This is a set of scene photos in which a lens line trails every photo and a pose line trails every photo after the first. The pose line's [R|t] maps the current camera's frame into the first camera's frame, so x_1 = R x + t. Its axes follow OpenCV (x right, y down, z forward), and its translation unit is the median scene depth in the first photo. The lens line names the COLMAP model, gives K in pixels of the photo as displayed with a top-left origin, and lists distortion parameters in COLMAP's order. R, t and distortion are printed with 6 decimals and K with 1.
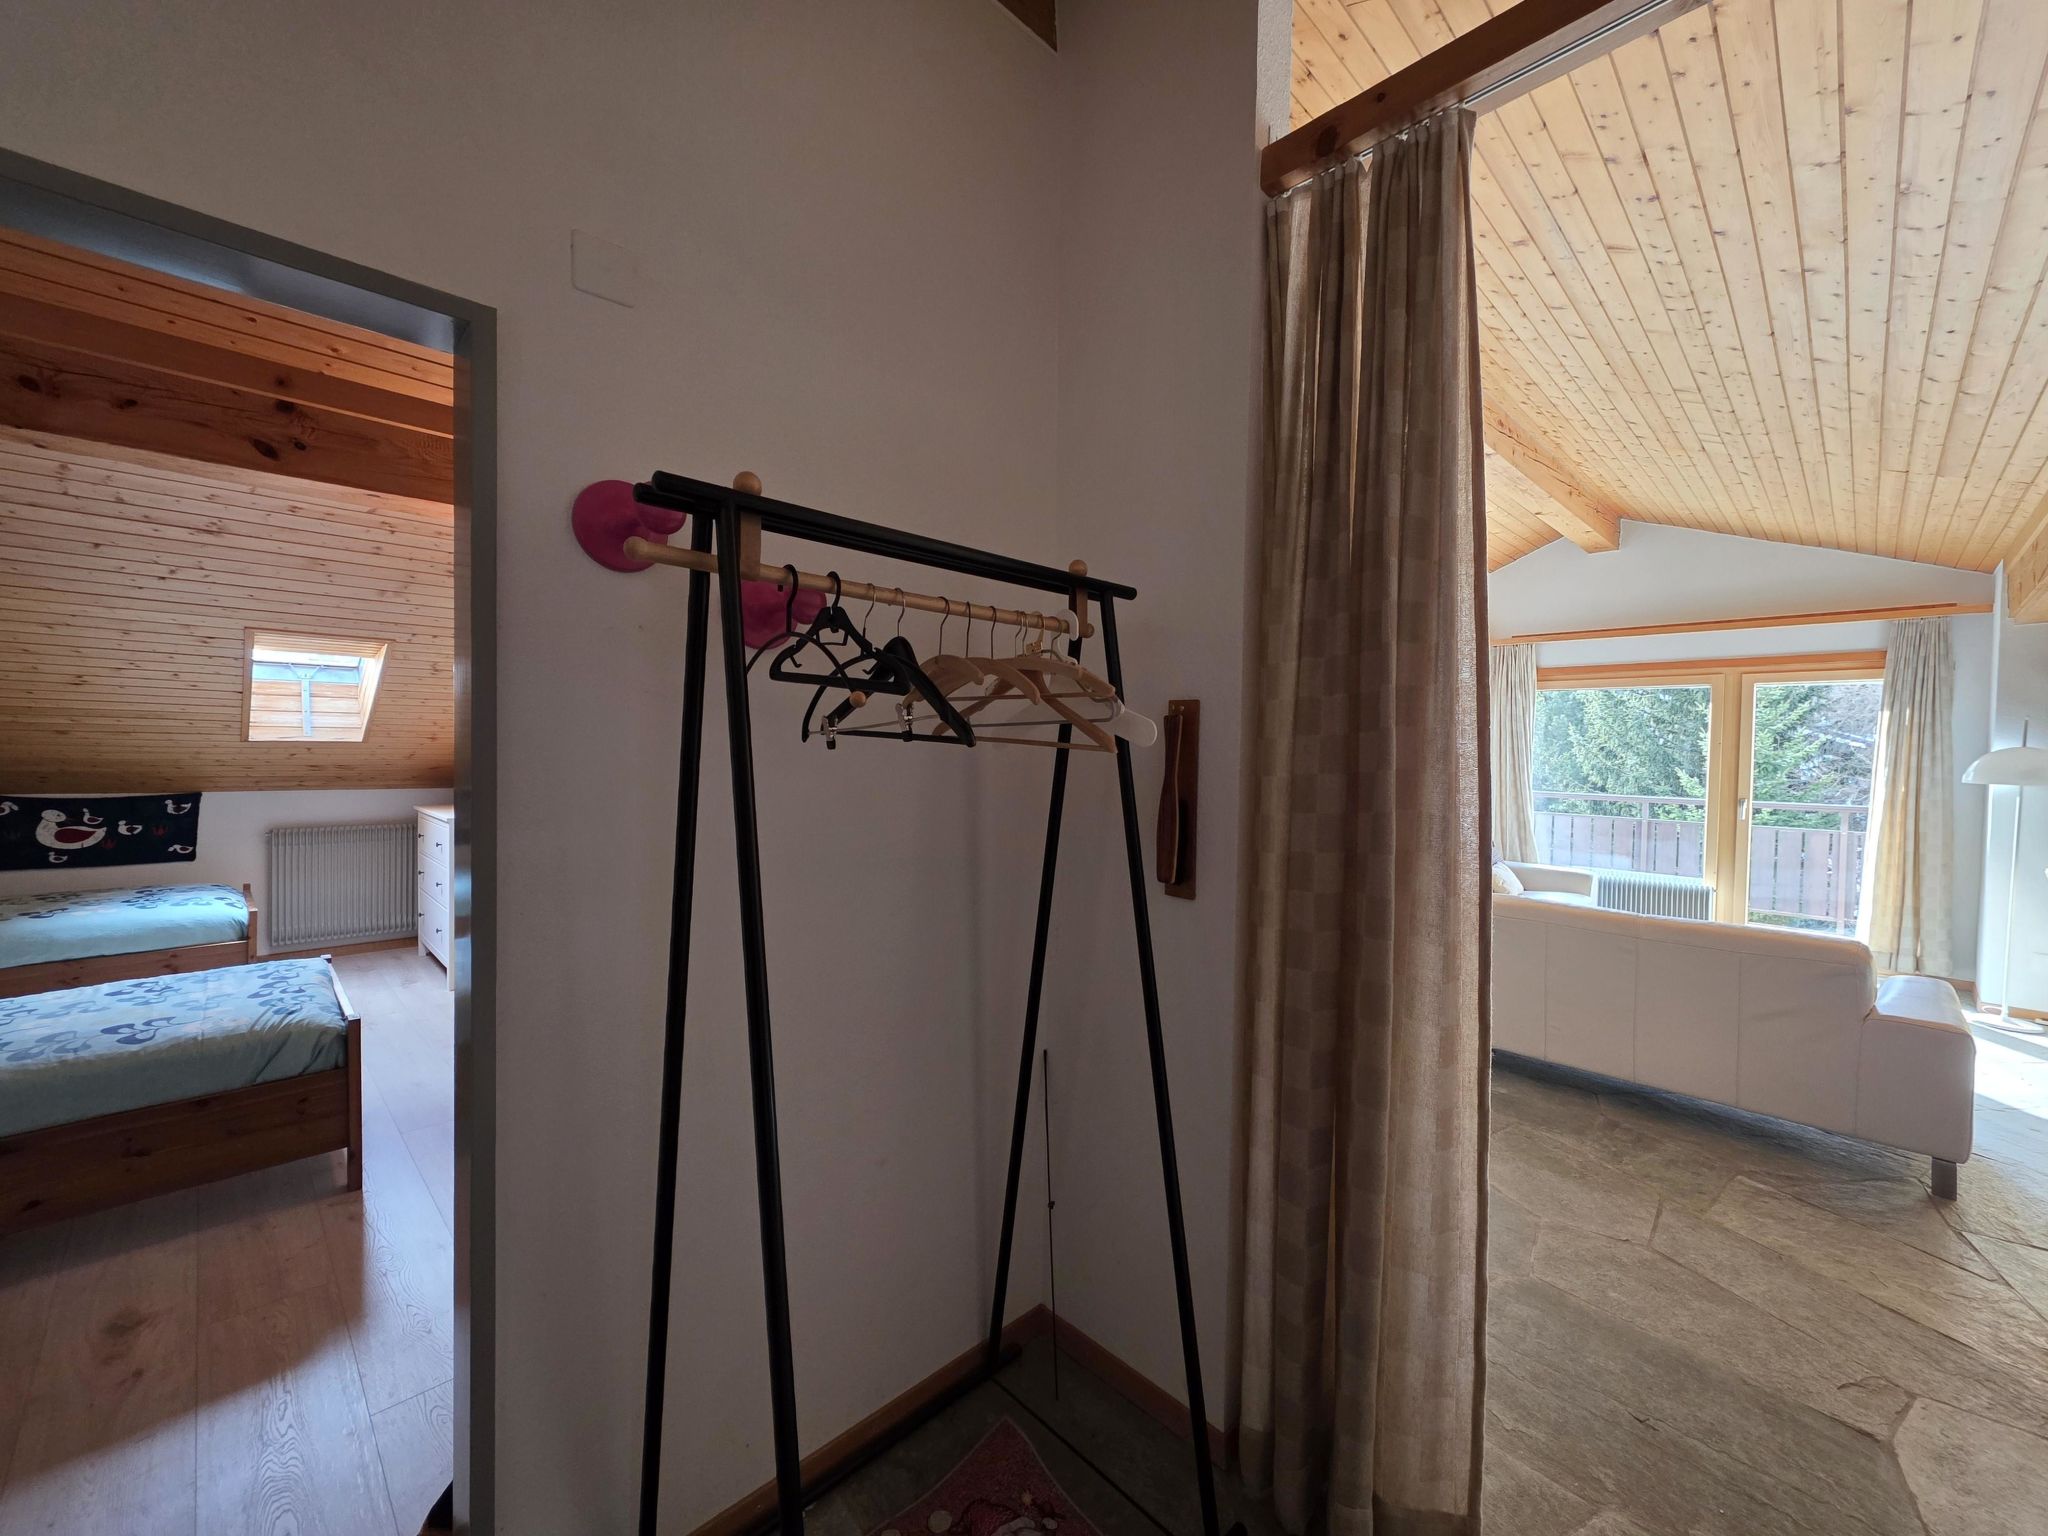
lens RADIAL K [[818.7, 0, 1023.4], [0, 818.7, 760.2], [0, 0, 1]] dist [0.000752, 0.000024]
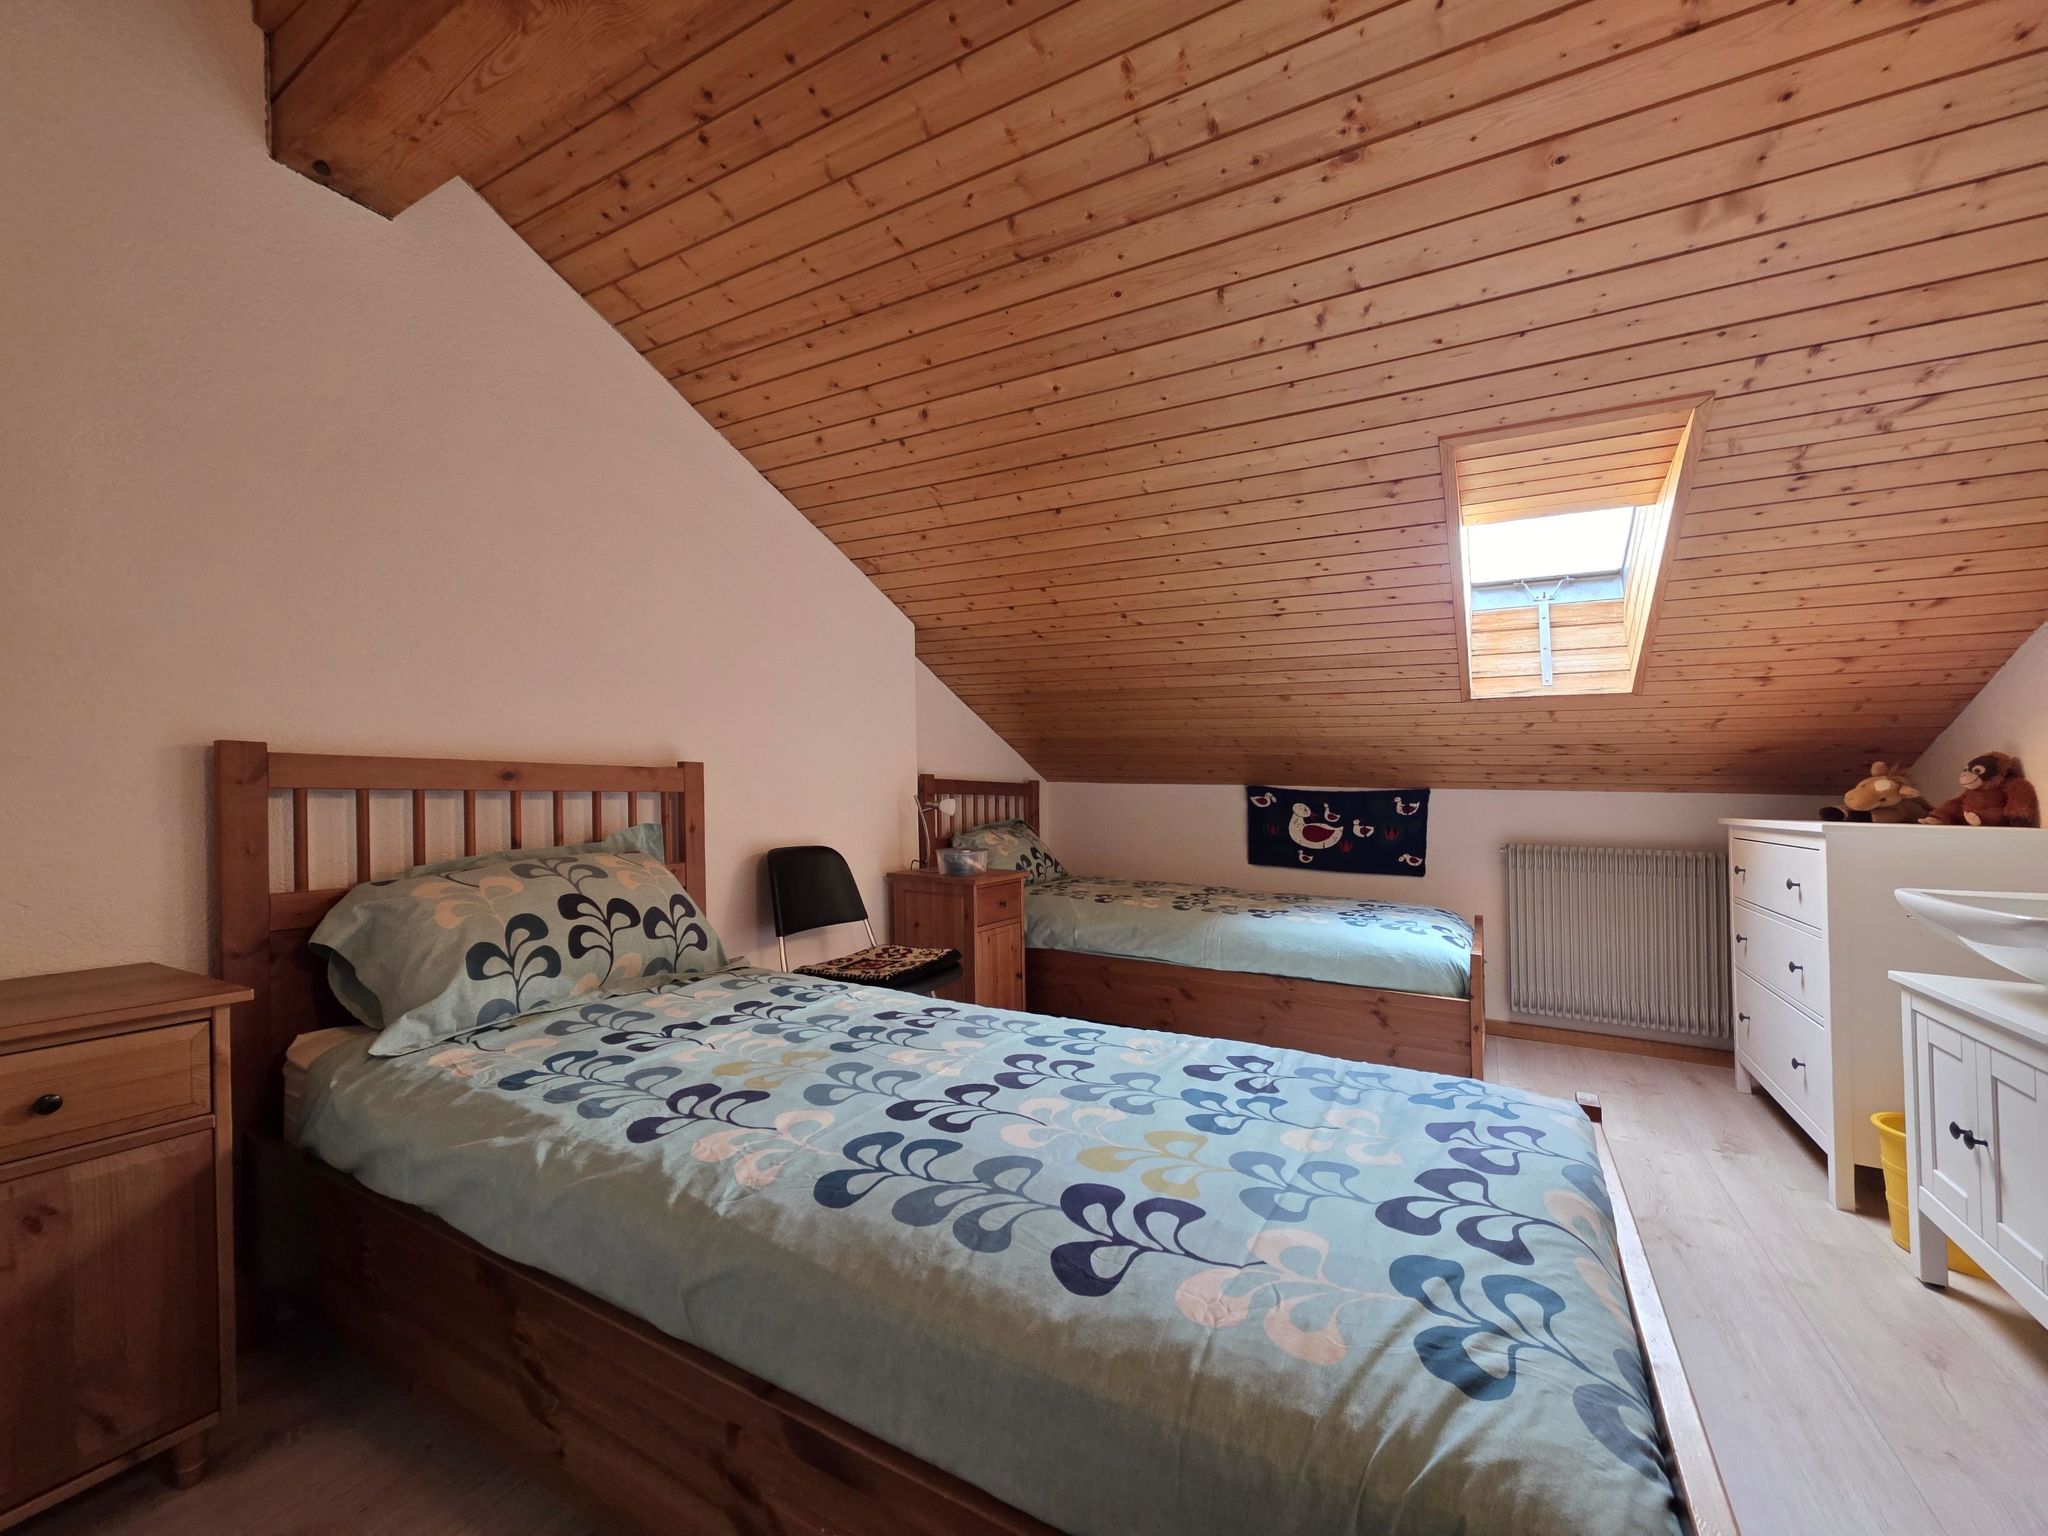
lens RADIAL K [[842.1, 0, 1003.1], [0, 842.1, 745.5], [0, 0, 1]] dist [0.001111, 0.000177]
pose [[0.267195, -0.063747, -0.961532, -0.364563], [-0.027931, 0.996878, -0.073852, 0.073712], [0.963237, 0.046590, 0.264581, 0.425398]]
